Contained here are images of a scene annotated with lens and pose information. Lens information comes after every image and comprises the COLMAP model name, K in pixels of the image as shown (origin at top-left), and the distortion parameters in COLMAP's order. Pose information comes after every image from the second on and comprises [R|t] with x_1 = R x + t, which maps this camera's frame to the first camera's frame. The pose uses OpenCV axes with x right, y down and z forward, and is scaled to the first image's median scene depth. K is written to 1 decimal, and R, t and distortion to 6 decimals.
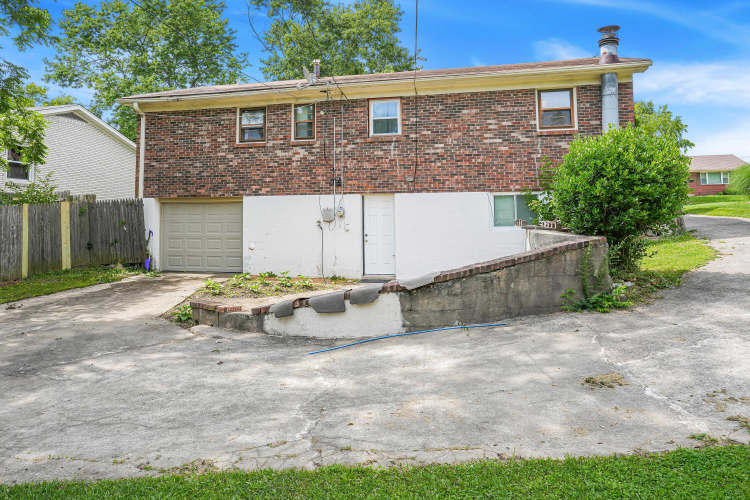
lens RADIAL K [[486.4, 0, 365.3], [0, 486.4, 186.3], [0, 0, 1]] dist [-0.004438, 0.000889]
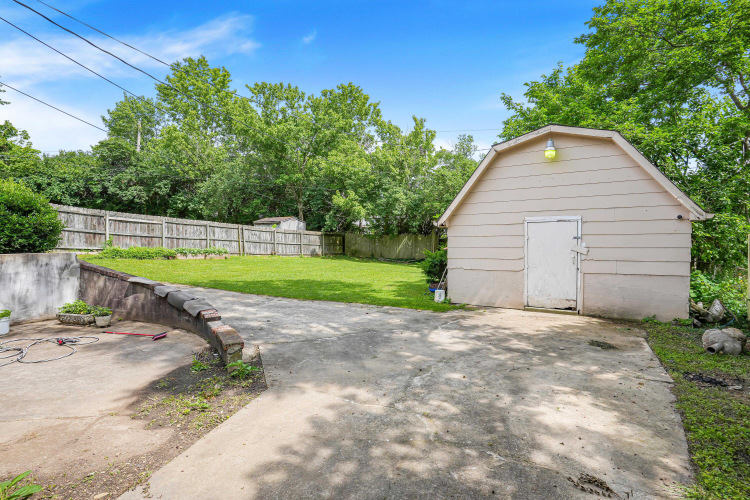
lens RADIAL K [[377.2, 0, 367.6], [0, 377.2, 237.7], [0, 0, 1]] dist [-0.004153, 0.002747]
pose [[-0.946360, 0.011201, 0.322919, -0.457830], [-0.014687, 0.996875, -0.077621, 0.065825], [-0.322779, -0.078200, -0.943238, 0.924148]]
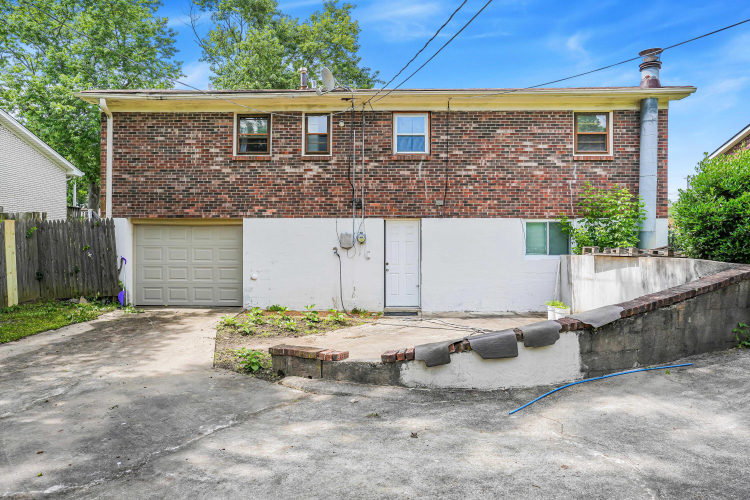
lens RADIAL K [[478.4, 0, 365.4], [0, 478.4, 246.0], [0, 0, 1]] dist [-0.007600, 0.022751]
pose [[0.980831, 0.010160, 0.194596, -0.215198], [-0.021814, 0.998088, 0.057838, 0.017055], [-0.193637, -0.060974, 0.979177, 0.138093]]
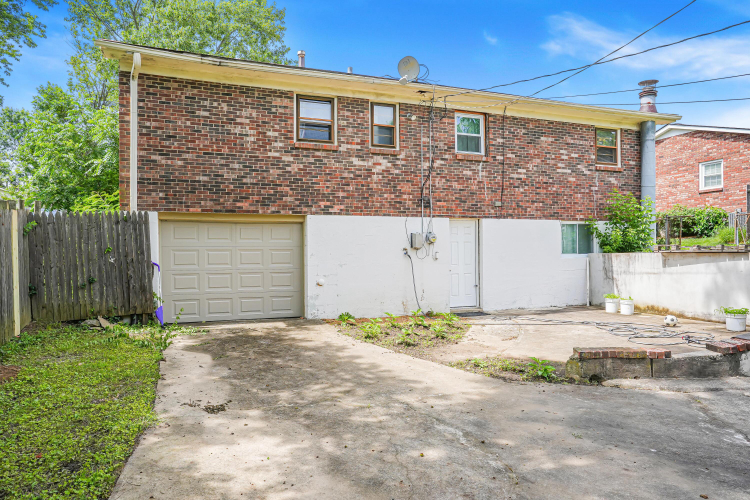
lens RADIAL K [[478.4, 0, 377.0], [0, 478.4, 248.4], [0, 0, 1]] dist [-0.007600, 0.022751]
pose [[0.834132, 0.005443, 0.551538, -0.597739], [-0.033916, 0.998565, 0.041439, 0.040149], [-0.550521, -0.053271, 0.833120, 0.349586]]
